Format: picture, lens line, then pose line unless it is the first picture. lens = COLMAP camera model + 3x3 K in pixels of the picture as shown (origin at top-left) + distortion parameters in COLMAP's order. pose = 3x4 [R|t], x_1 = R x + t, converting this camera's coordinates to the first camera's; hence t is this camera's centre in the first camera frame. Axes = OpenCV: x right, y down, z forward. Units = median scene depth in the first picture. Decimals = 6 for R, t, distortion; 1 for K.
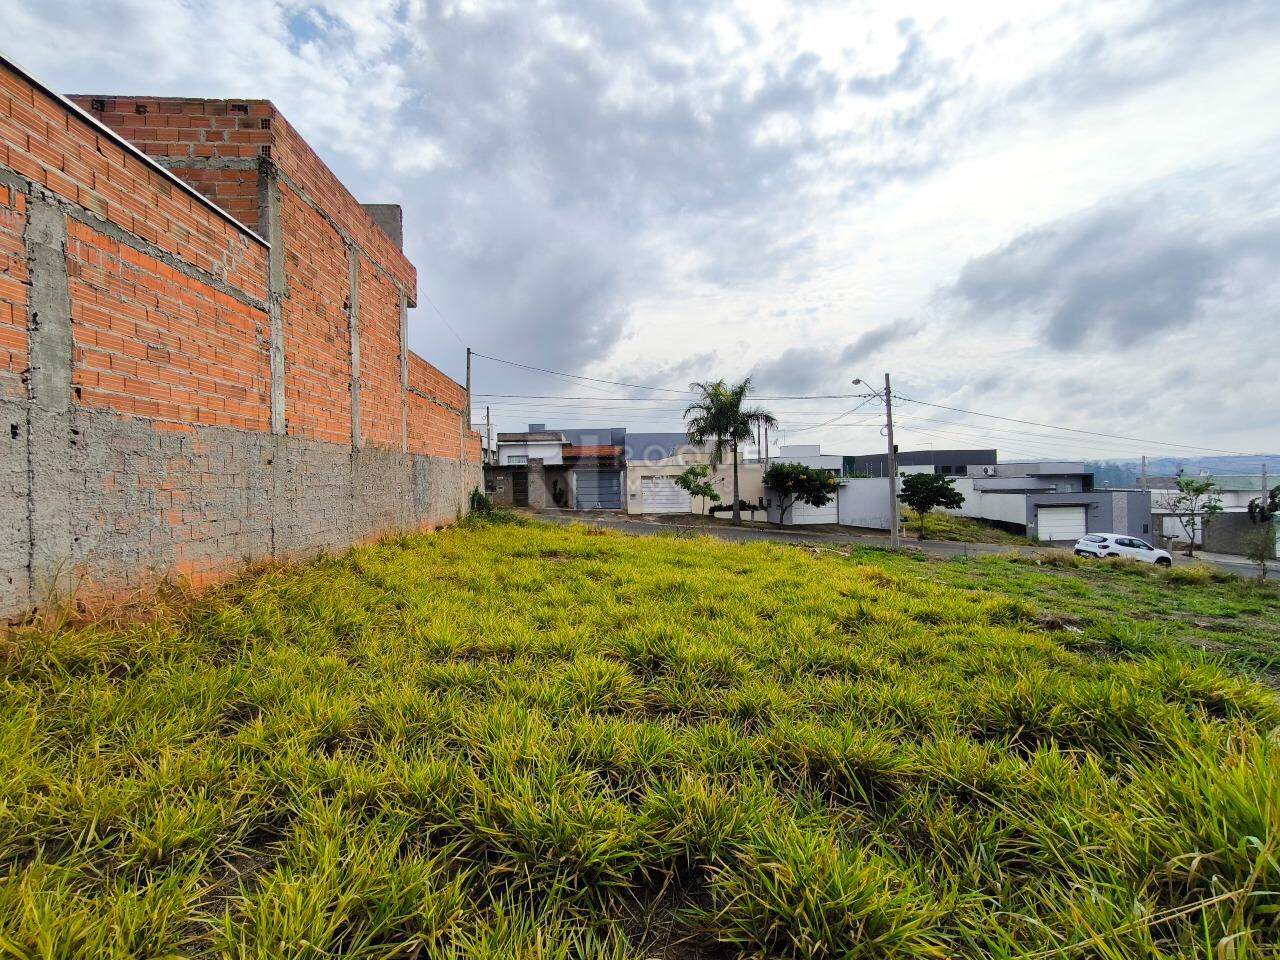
lens RADIAL K [[566.7, 0, 640.0], [0, 566.7, 480.0], [0, 0, 1]] dist [-0.004852, -0.000002]
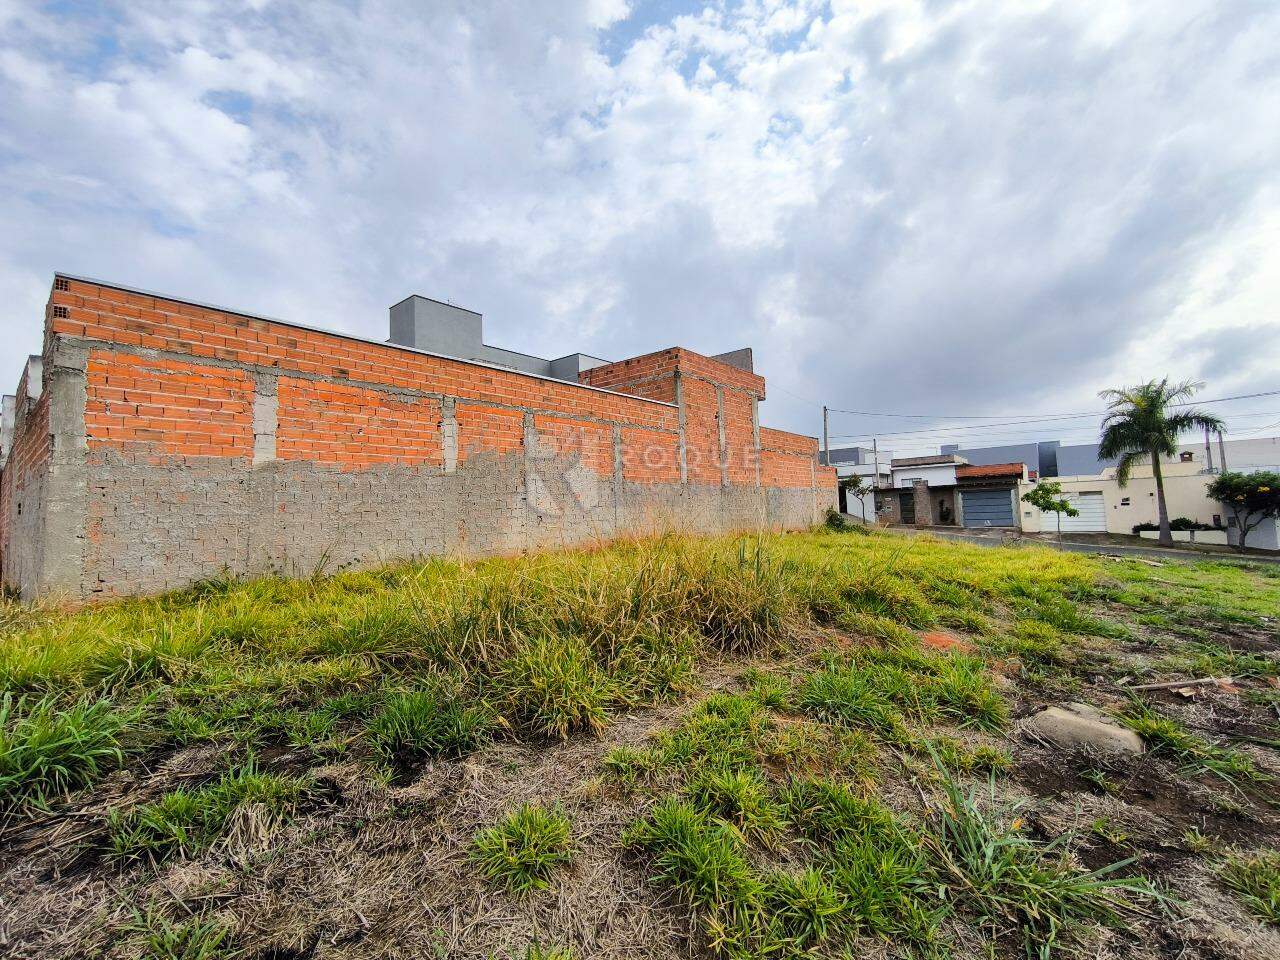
lens RADIAL K [[558.5, 0, 646.1], [0, 558.5, 472.8], [0, 0, 1]] dist [-0.000700, 0.000783]
pose [[0.726293, -0.056107, -0.685091, 0.182009], [0.019359, 0.997938, -0.061204, 0.003336], [0.687112, 0.031189, 0.725881, -0.173365]]
